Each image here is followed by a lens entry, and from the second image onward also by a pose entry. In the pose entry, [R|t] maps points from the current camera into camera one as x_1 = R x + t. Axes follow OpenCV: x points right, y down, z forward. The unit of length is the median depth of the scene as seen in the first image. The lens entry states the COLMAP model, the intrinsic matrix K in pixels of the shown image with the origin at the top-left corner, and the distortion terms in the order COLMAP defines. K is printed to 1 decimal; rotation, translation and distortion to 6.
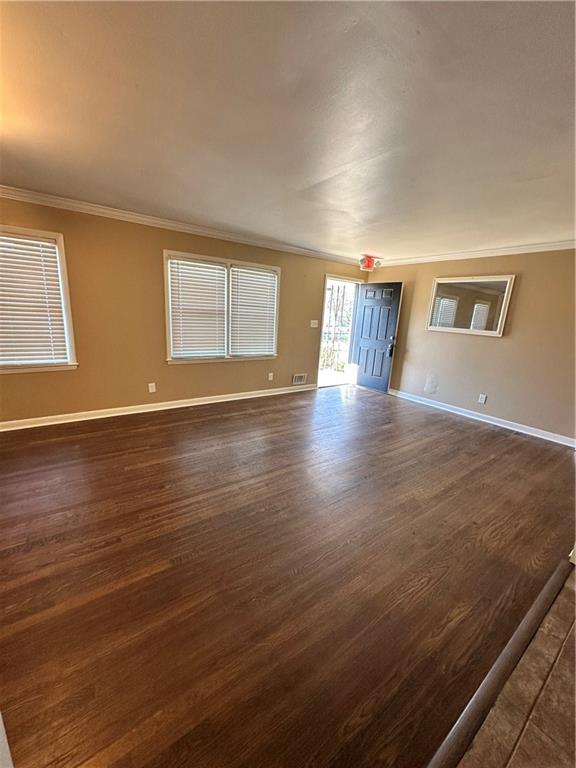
lens RADIAL K [[305.5, 0, 287.8], [0, 305.5, 383.9], [0, 0, 1]] dist [-0.001930, 0.000770]
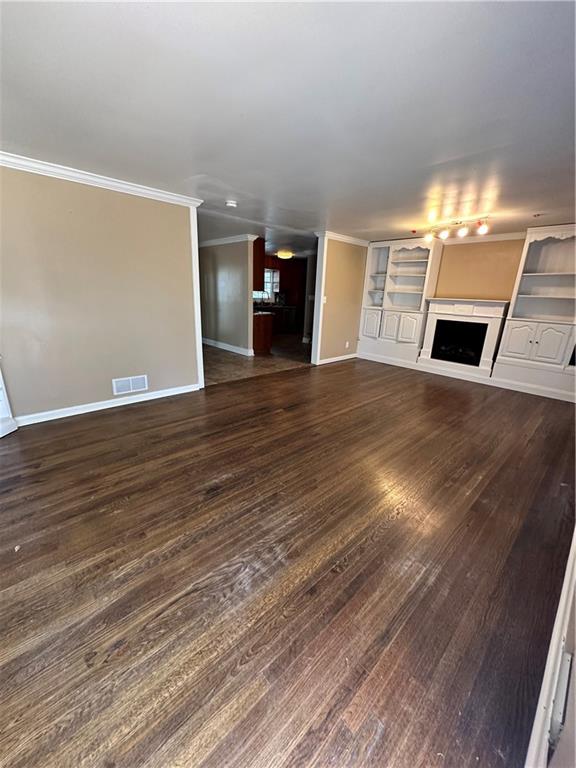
lens RADIAL K [[305.5, 0, 287.6], [0, 305.5, 382.7], [0, 0, 1]] dist [-0.001930, 0.000770]
pose [[-0.986908, -0.051256, -0.152923, 0.297634], [-0.121145, 0.861515, 0.493069, -0.313151], [0.106473, 0.505139, -0.856445, 1.405563]]
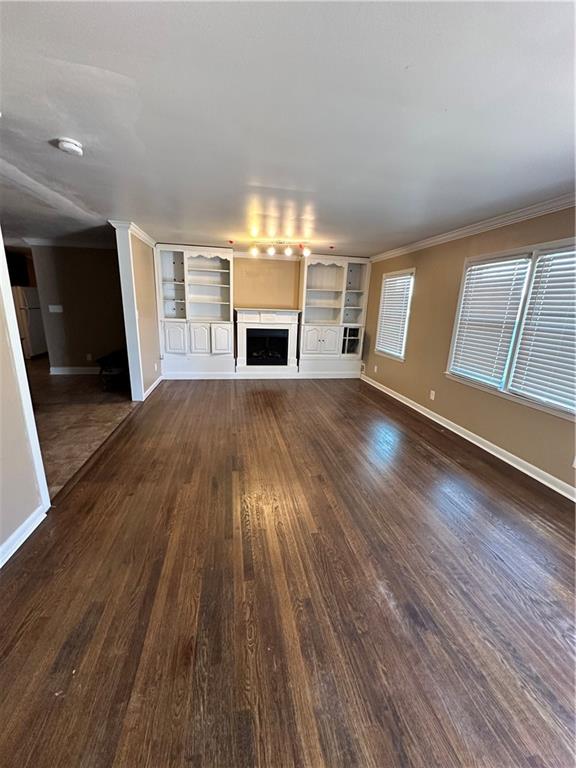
lens RADIAL K [[305.5, 0, 286.5], [0, 305.5, 384.2], [0, 0, 1]] dist [-0.001930, 0.000770]
pose [[-0.431192, 0.156091, -0.888656, 0.684560], [-0.268463, 0.918117, 0.291528, -0.191159], [0.861395, 0.364276, -0.353980, 0.922552]]
